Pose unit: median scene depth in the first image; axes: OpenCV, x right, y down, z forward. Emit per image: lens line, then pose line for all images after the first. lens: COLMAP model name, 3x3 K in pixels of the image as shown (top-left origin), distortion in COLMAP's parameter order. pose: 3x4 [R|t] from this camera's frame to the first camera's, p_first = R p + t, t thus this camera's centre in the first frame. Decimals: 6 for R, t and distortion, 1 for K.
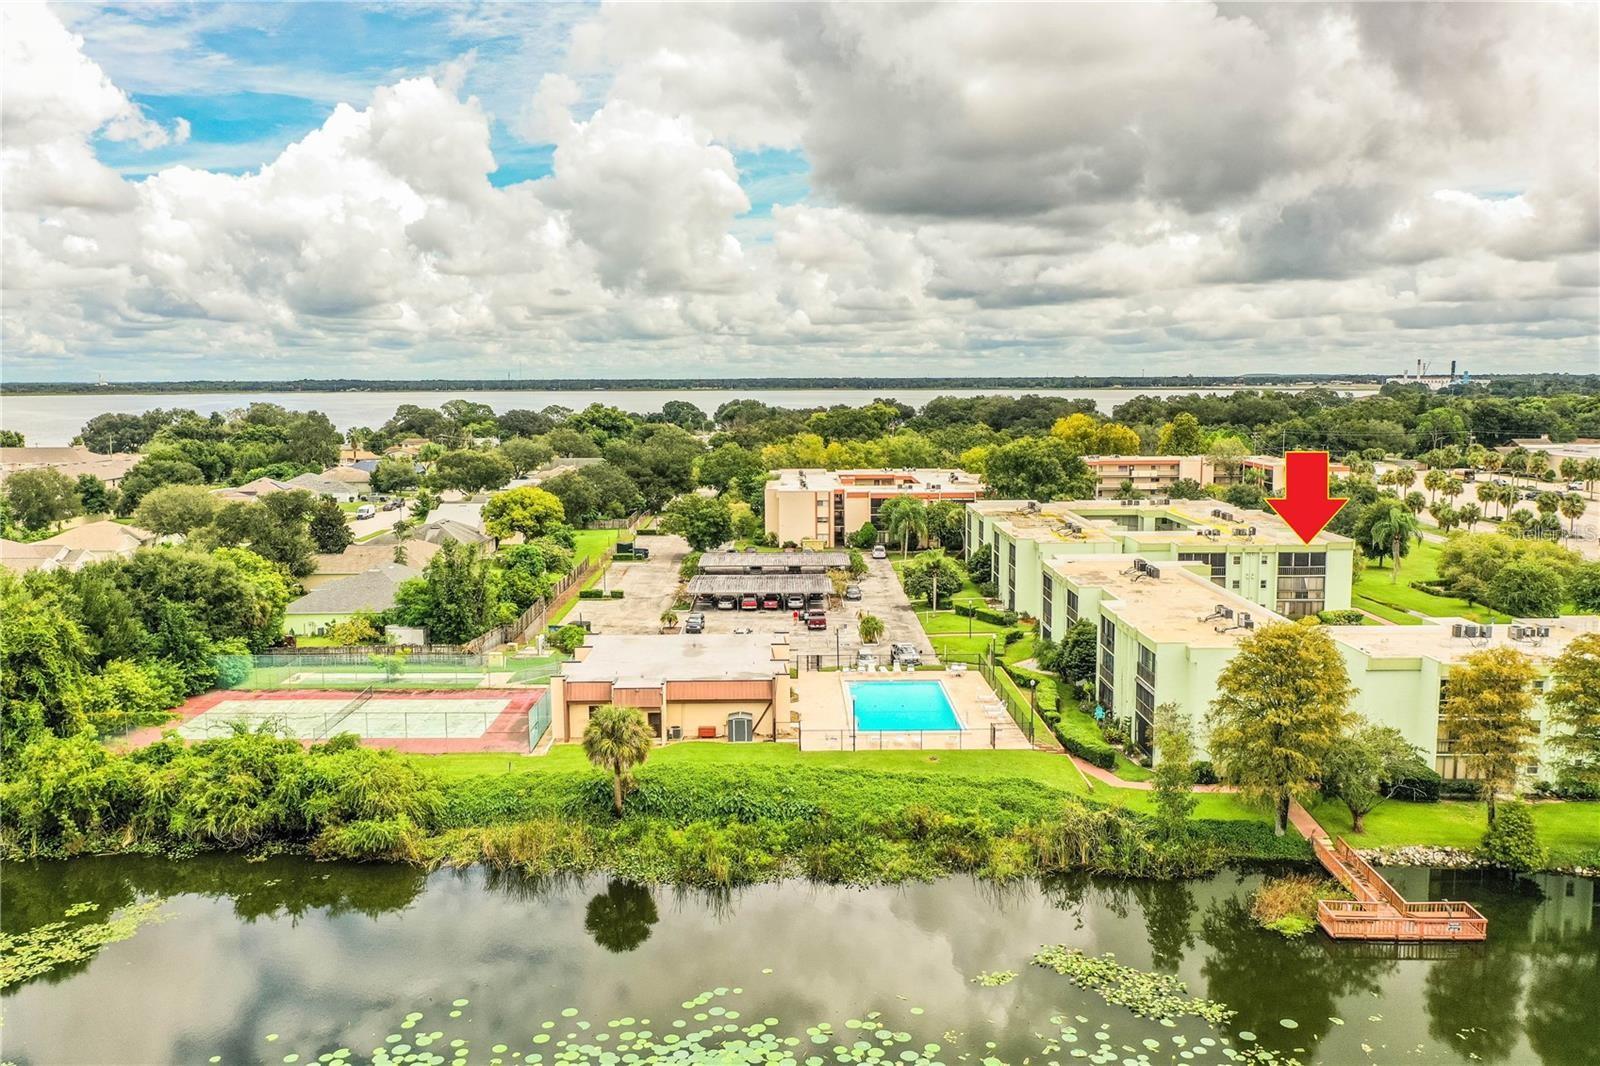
lens RADIAL K [[1253.1, 0, 802.4], [0, 1253.1, 536.6], [0, 0, 1]] dist [-0.012229, -0.007339]
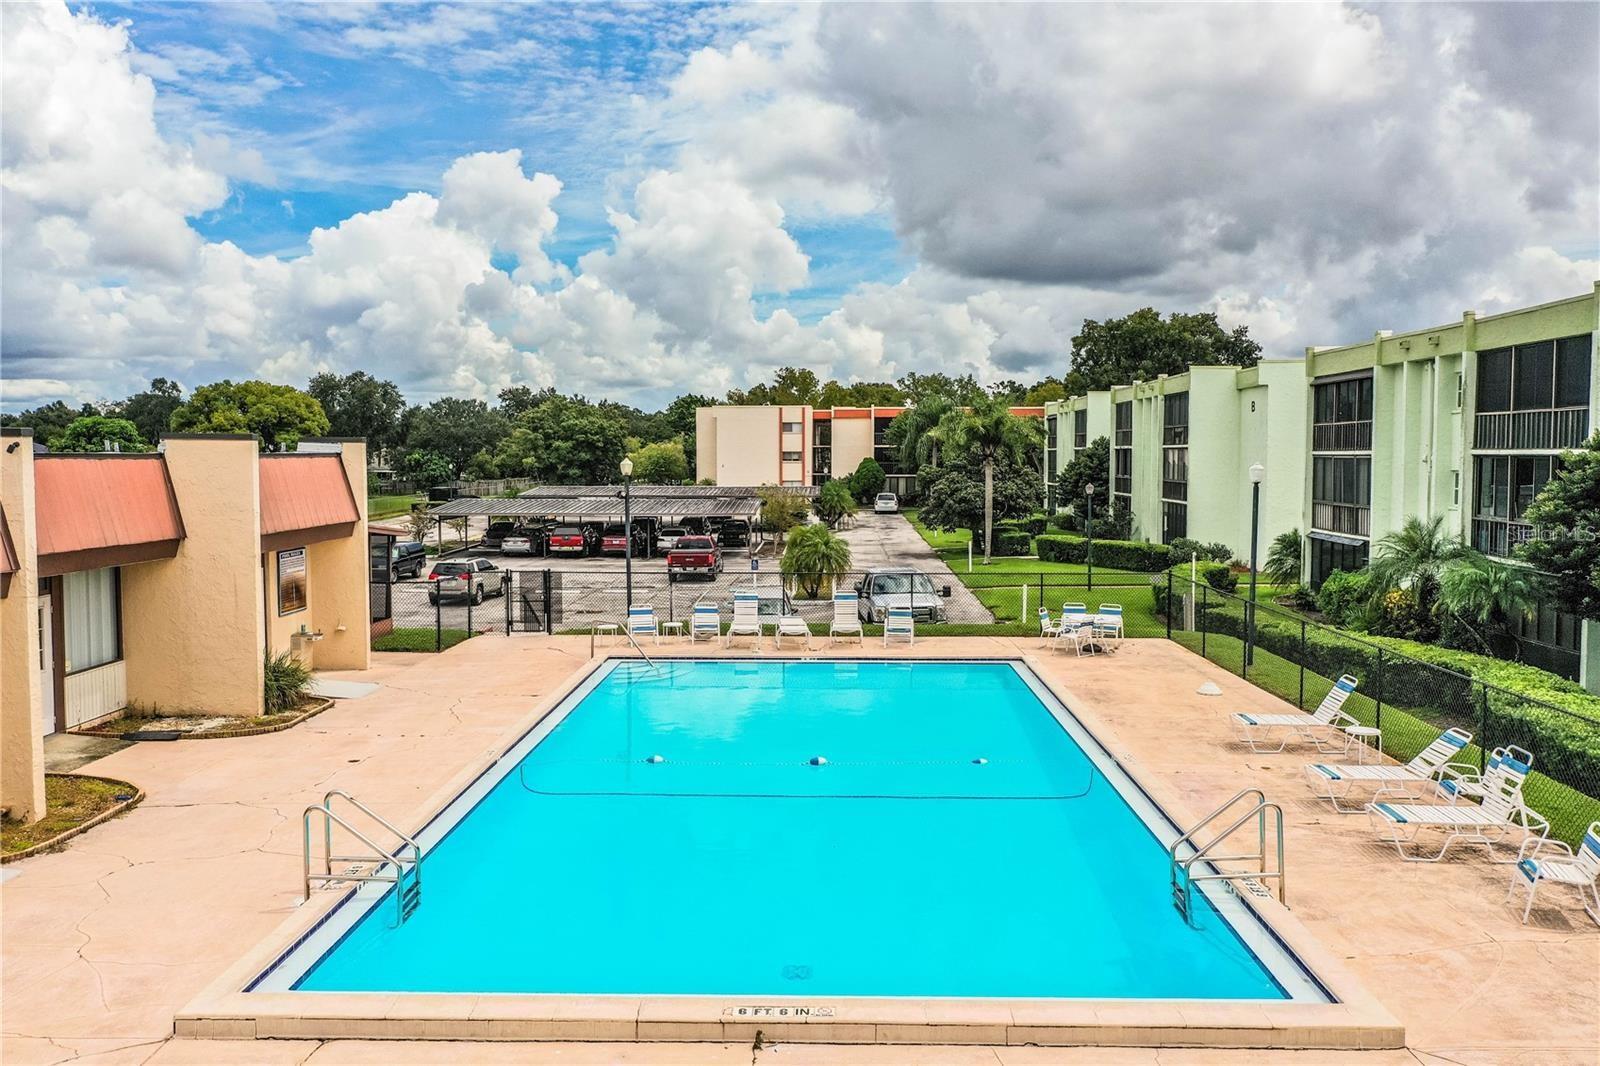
lens RADIAL K [[1253.1, 0, 796.6], [0, 1253.1, 525.9], [0, 0, 1]] dist [-0.012229, -0.007339]
pose [[0.998802, 0.010405, -0.047809, 0.167661], [-0.013373, 0.997974, -0.062199, 0.199643], [0.047065, 0.062764, 0.996918, 1.540675]]
